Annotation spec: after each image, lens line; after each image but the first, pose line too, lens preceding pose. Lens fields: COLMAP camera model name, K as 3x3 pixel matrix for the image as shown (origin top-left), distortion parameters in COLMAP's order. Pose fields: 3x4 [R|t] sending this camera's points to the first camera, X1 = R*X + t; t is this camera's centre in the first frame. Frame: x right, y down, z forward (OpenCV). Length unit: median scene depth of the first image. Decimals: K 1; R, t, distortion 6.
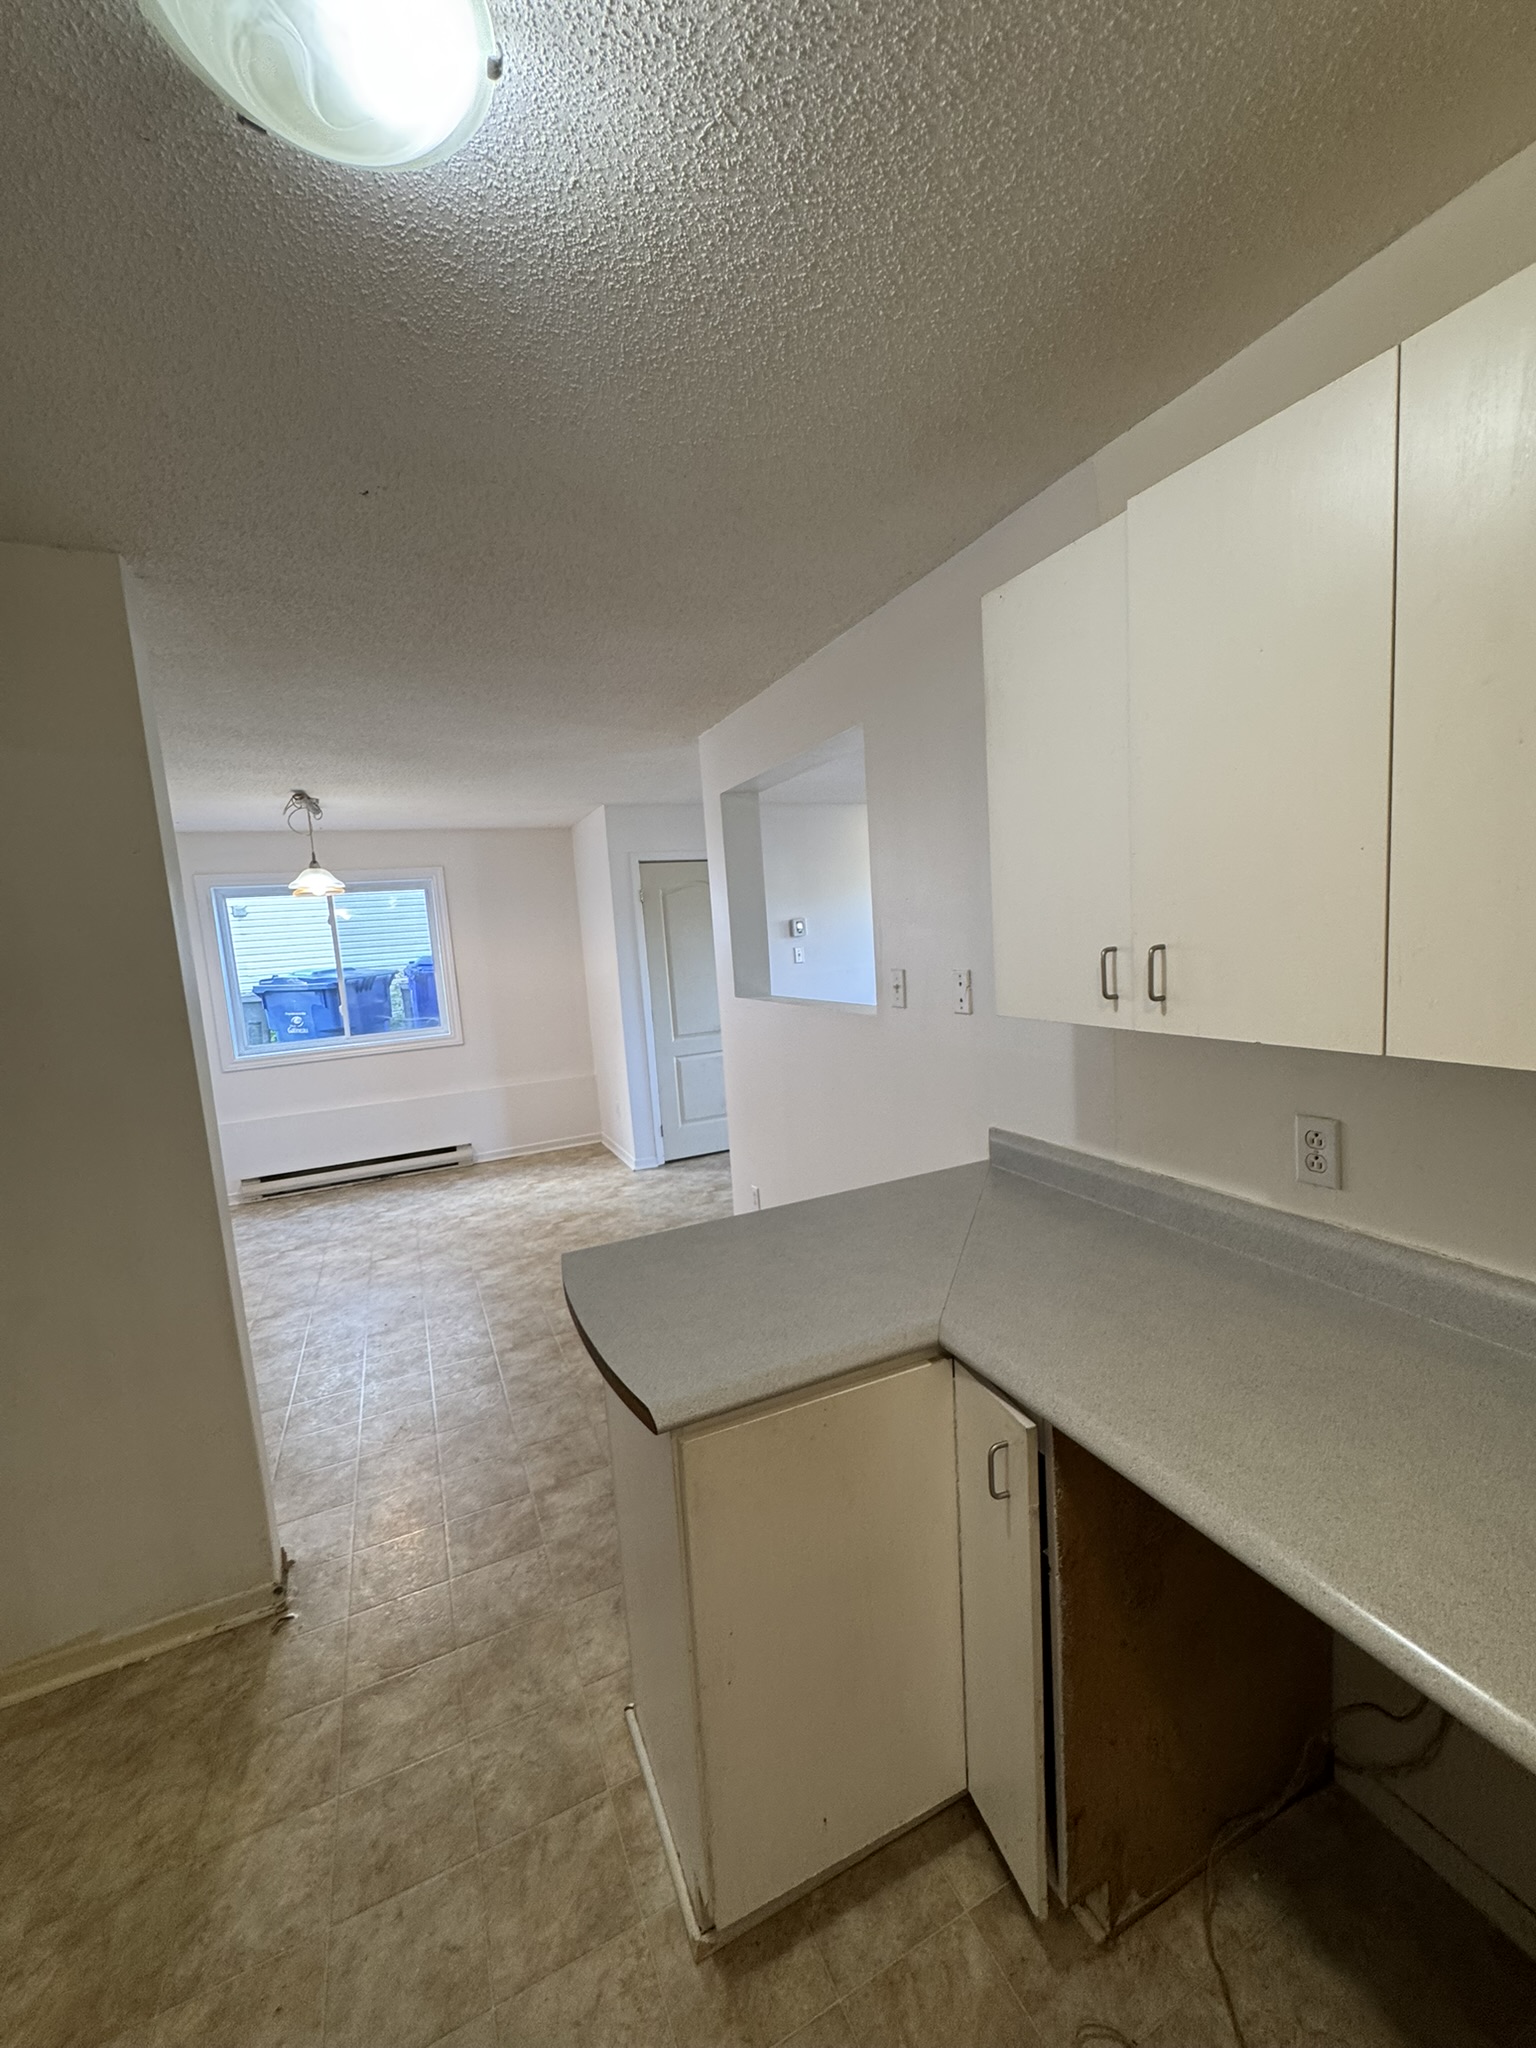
lens RADIAL K [[821.6, 0, 771.4], [0, 821.6, 1019.1], [0, 0, 1]] dist [0.002265, 0.000374]
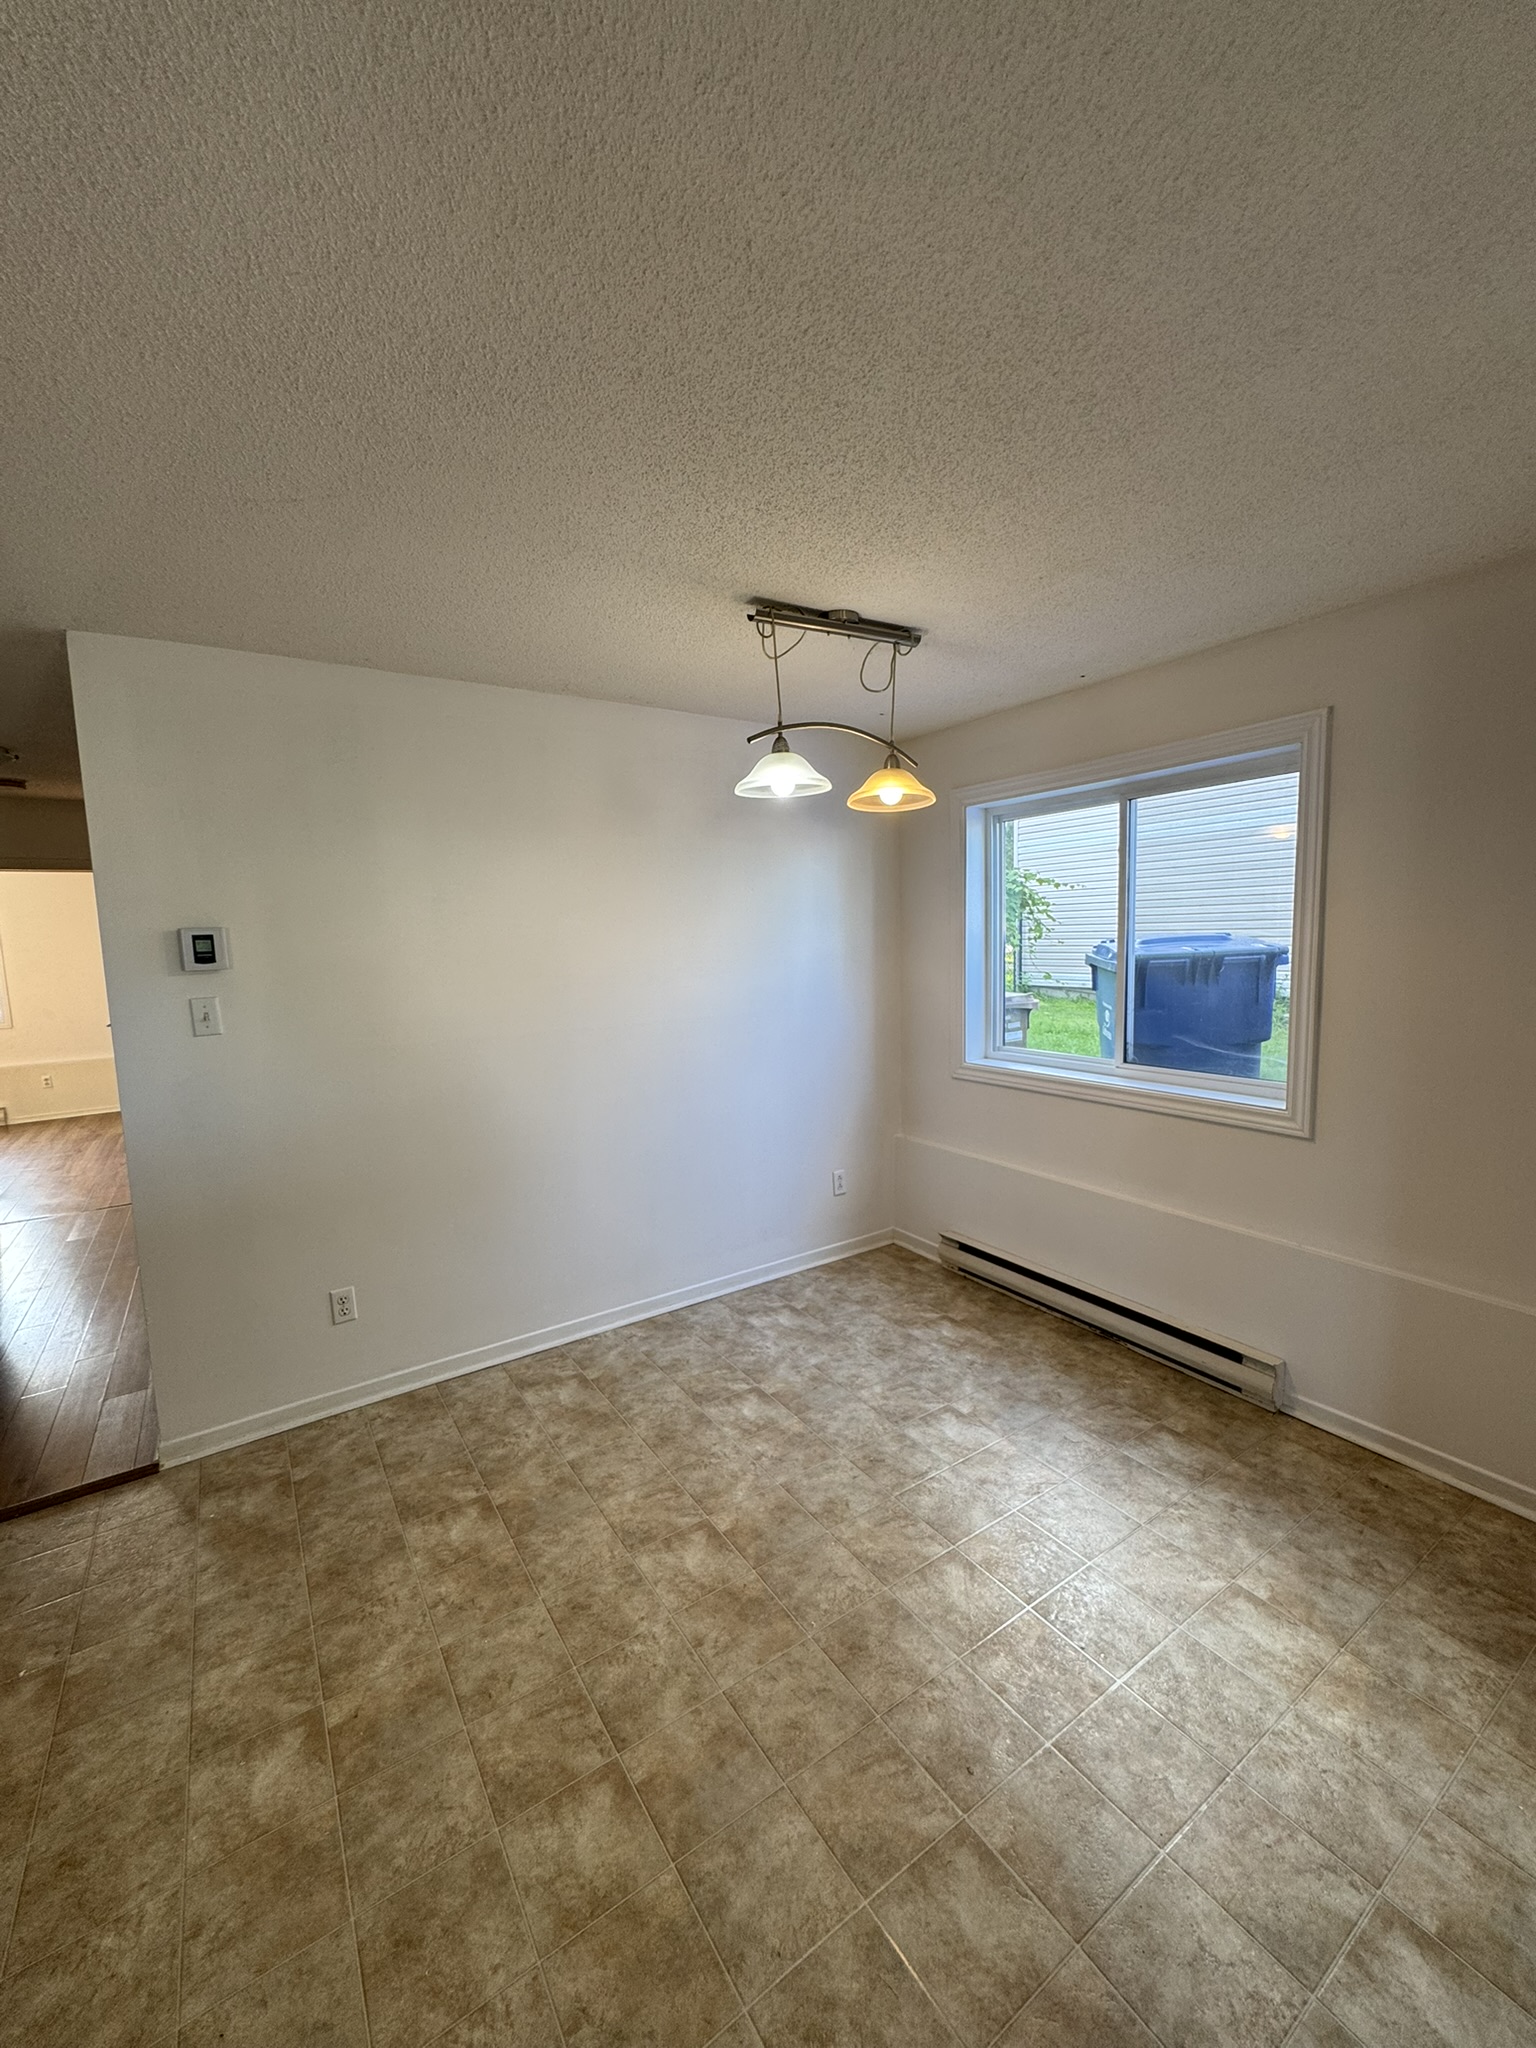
lens RADIAL K [[821.6, 0, 771.4], [0, 821.6, 1019.1], [0, 0, 1]] dist [0.002265, 0.000374]
pose [[0.161995, 0.170800, -0.971898, -0.023075], [-0.093295, 0.983146, 0.157227, -0.081683], [0.982371, 0.065203, 0.175199, 0.750215]]
